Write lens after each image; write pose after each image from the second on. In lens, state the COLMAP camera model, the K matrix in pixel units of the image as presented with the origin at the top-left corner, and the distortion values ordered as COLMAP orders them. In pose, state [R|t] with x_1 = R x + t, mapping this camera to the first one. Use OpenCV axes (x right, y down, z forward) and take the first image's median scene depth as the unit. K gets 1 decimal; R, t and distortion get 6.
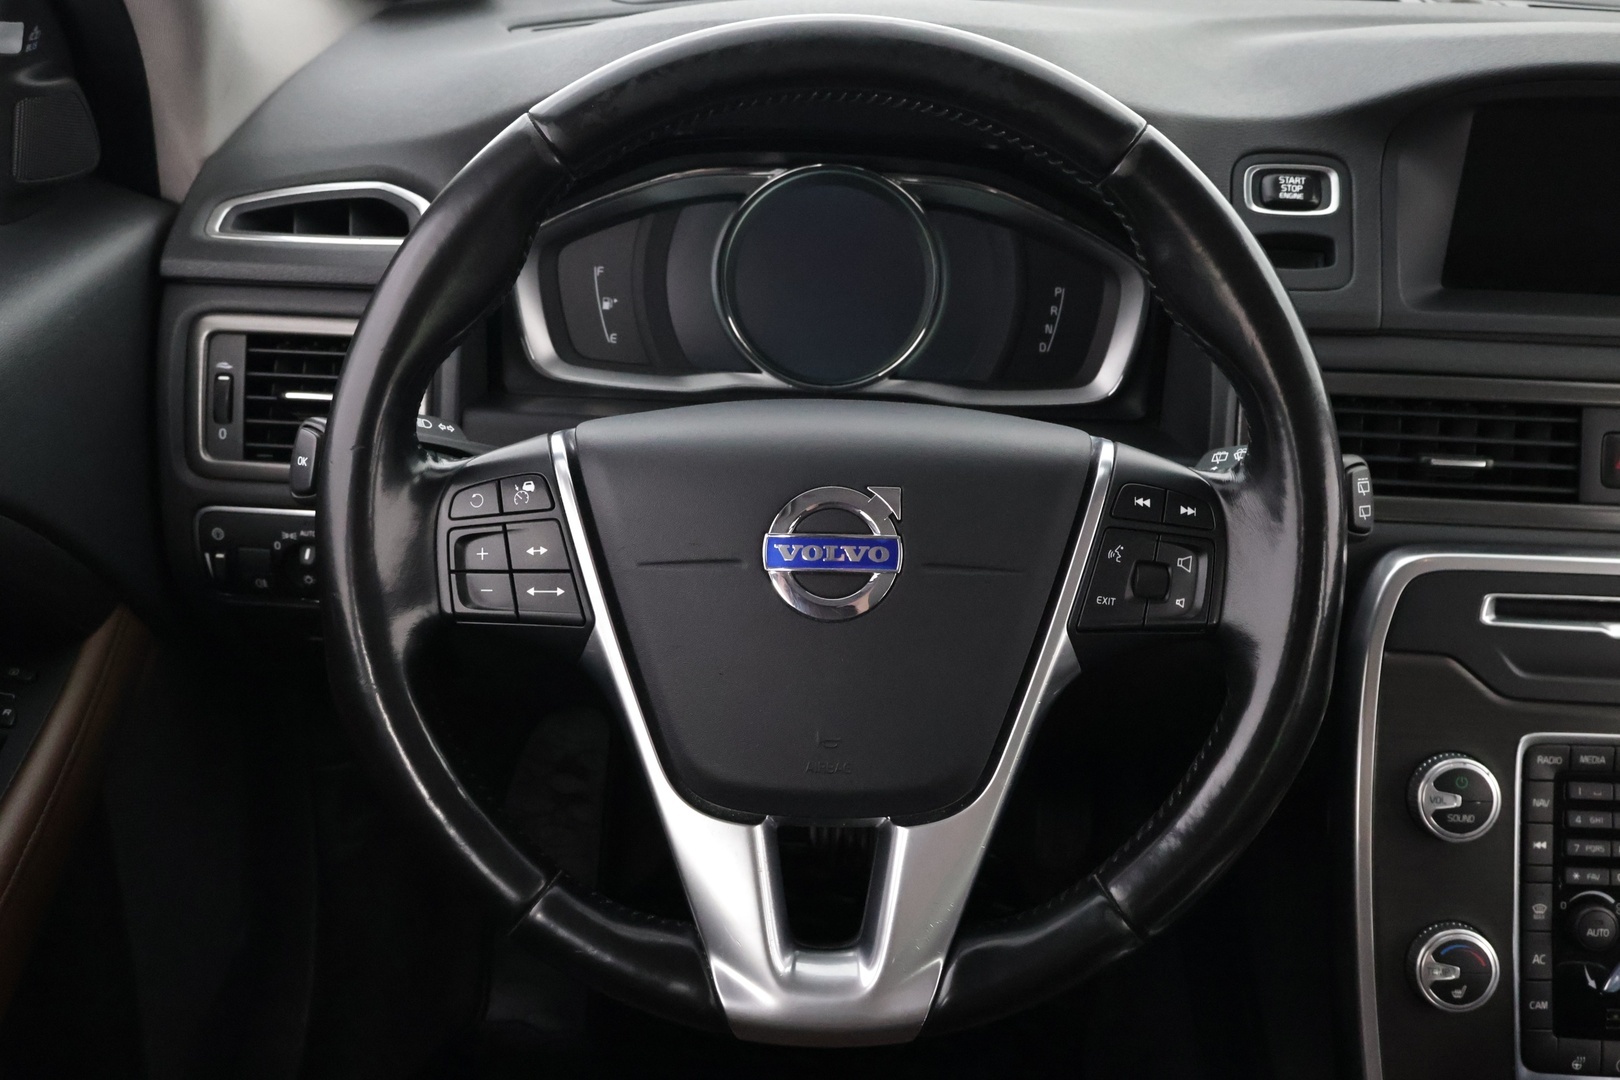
lens RADIAL K [[1933.7, 0, 810.2], [0, 1933.7, 541.3], [0, 0, 1]] dist [-0.001497, 0.000000]
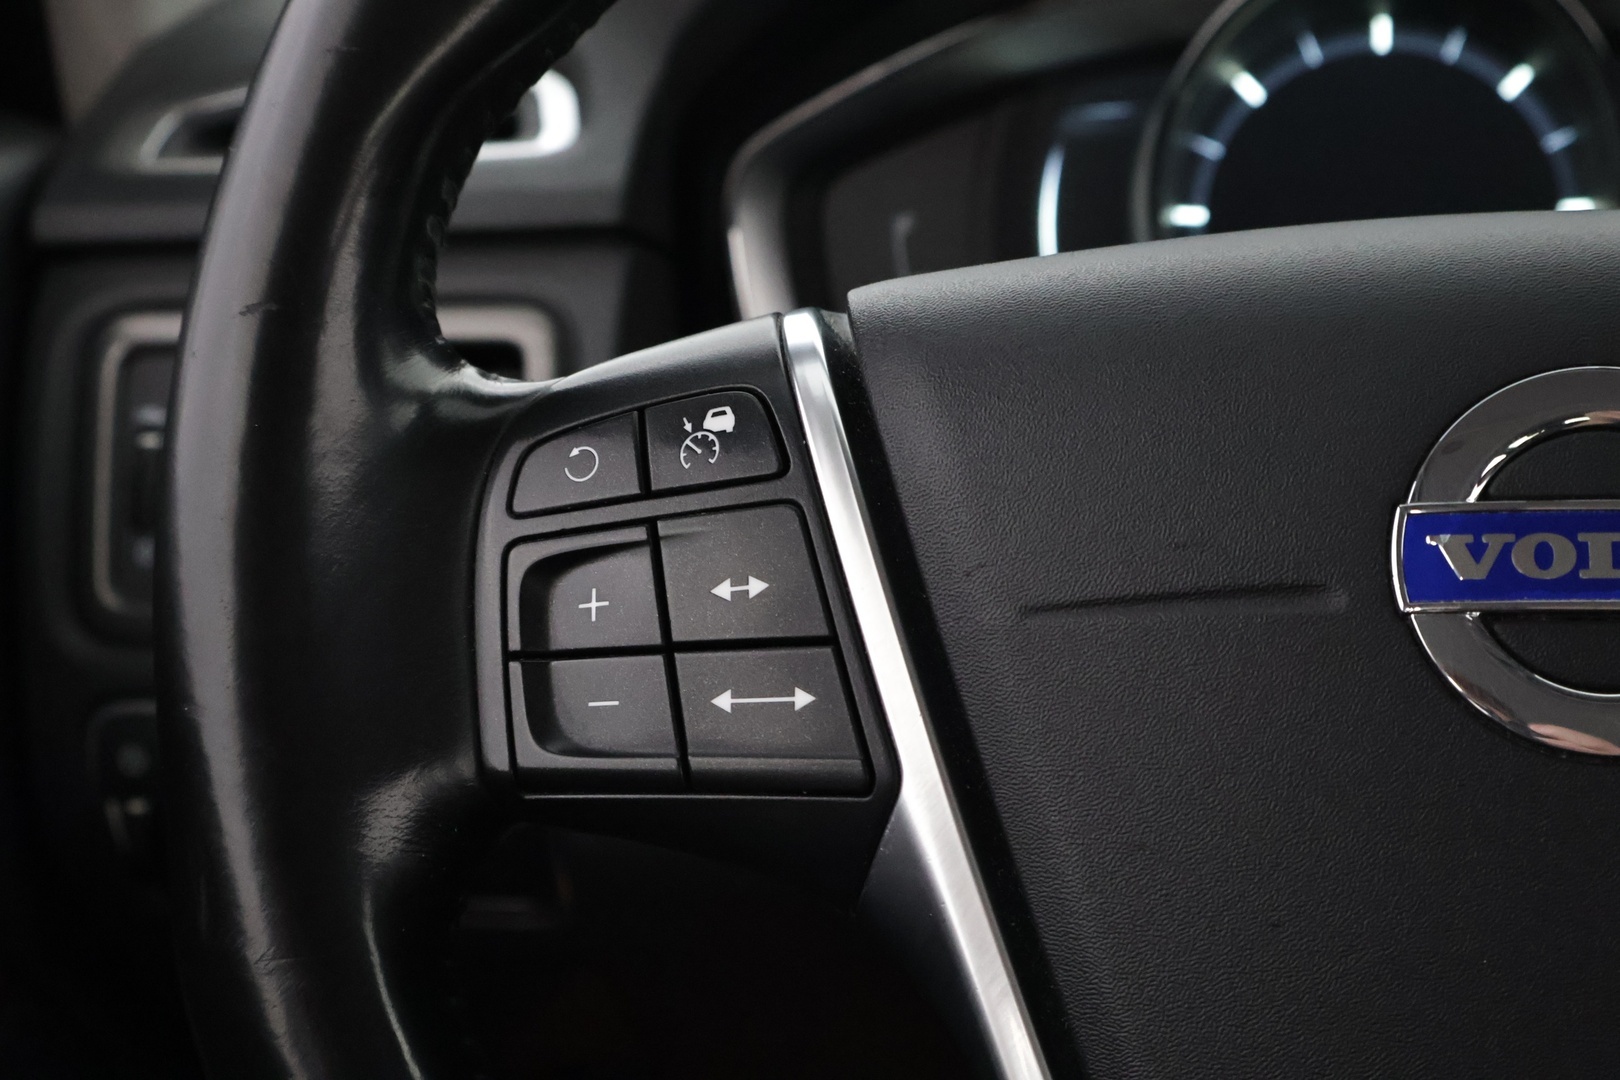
lens RADIAL K [[2567.7, 0, 811.3], [0, 2567.7, 541.4], [0, 0, 1]] dist [0.048301, 0.000000]
pose [[0.990078, -0.022973, -0.138627, -0.049524], [-0.001956, 0.984196, -0.177072, 0.065310], [0.140504, 0.175587, 0.974386, 0.429676]]
